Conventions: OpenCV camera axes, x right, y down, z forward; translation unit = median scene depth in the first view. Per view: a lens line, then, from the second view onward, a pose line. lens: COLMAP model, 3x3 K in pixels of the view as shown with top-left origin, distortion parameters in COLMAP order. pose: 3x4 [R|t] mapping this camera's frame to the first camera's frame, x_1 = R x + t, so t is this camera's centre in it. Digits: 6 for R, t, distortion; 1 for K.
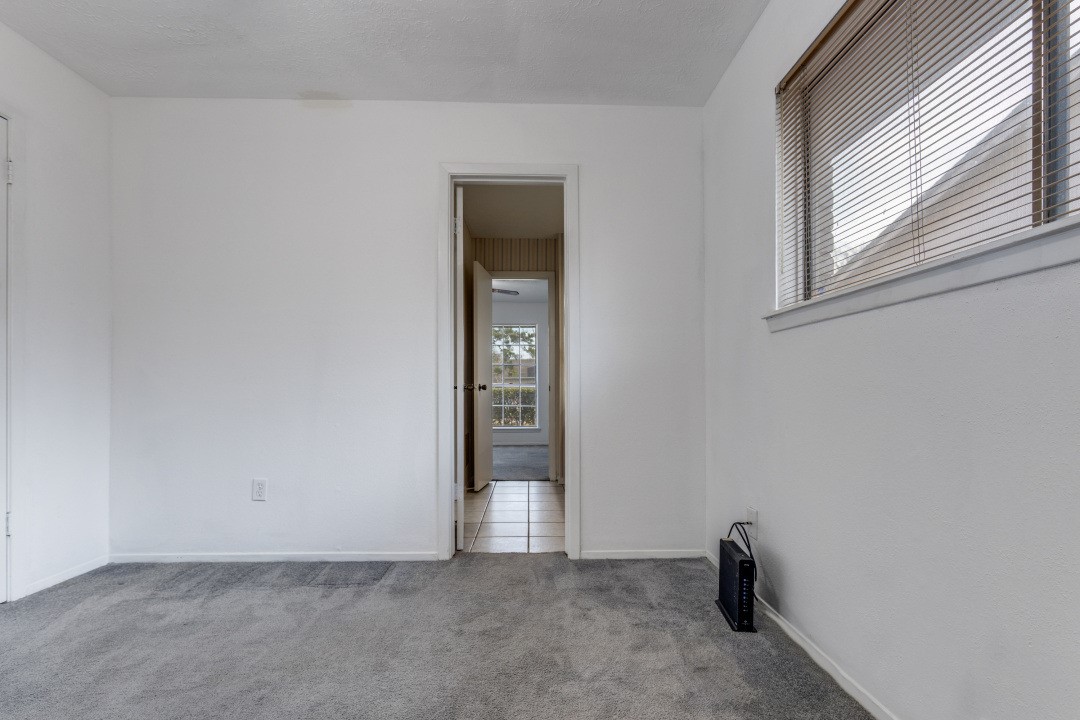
lens RADIAL K [[504.7, 0, 538.4], [0, 504.7, 387.3], [0, 0, 1]] dist [0.017651, -0.002560]
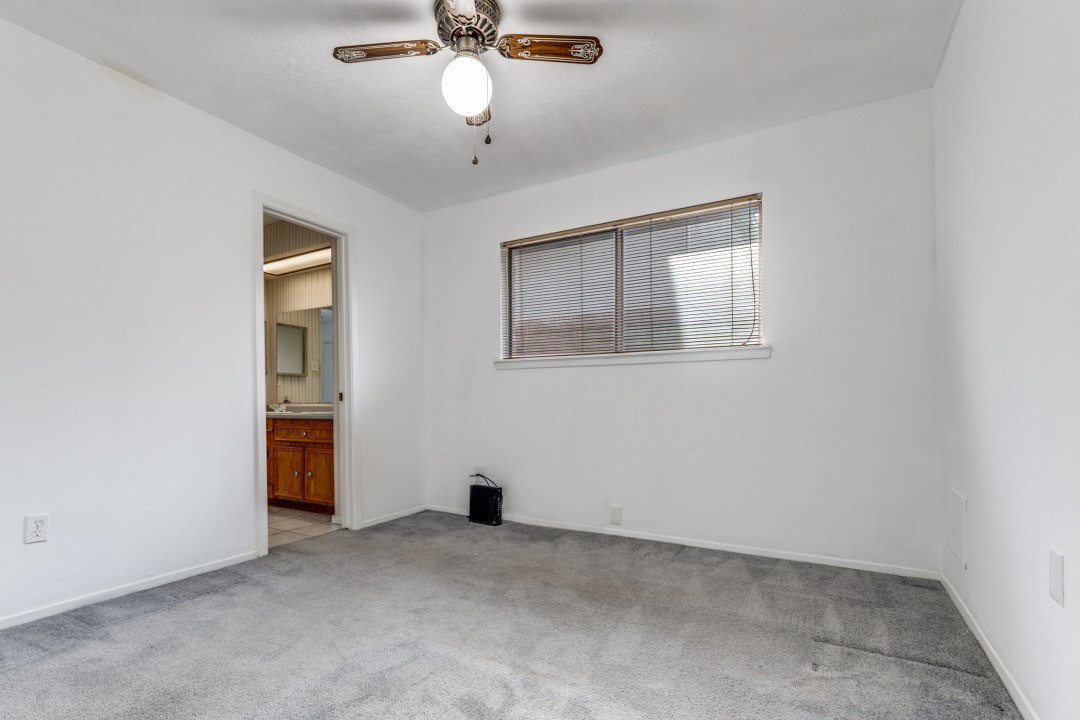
lens RADIAL K [[504.7, 0, 548.3], [0, 504.7, 401.5], [0, 0, 1]] dist [0.017651, -0.002560]
pose [[0.497890, -0.004754, 0.867227, -0.855054], [0.000331, 0.999986, 0.005292, -0.000136], [-0.867240, -0.002348, 0.497885, -0.089335]]
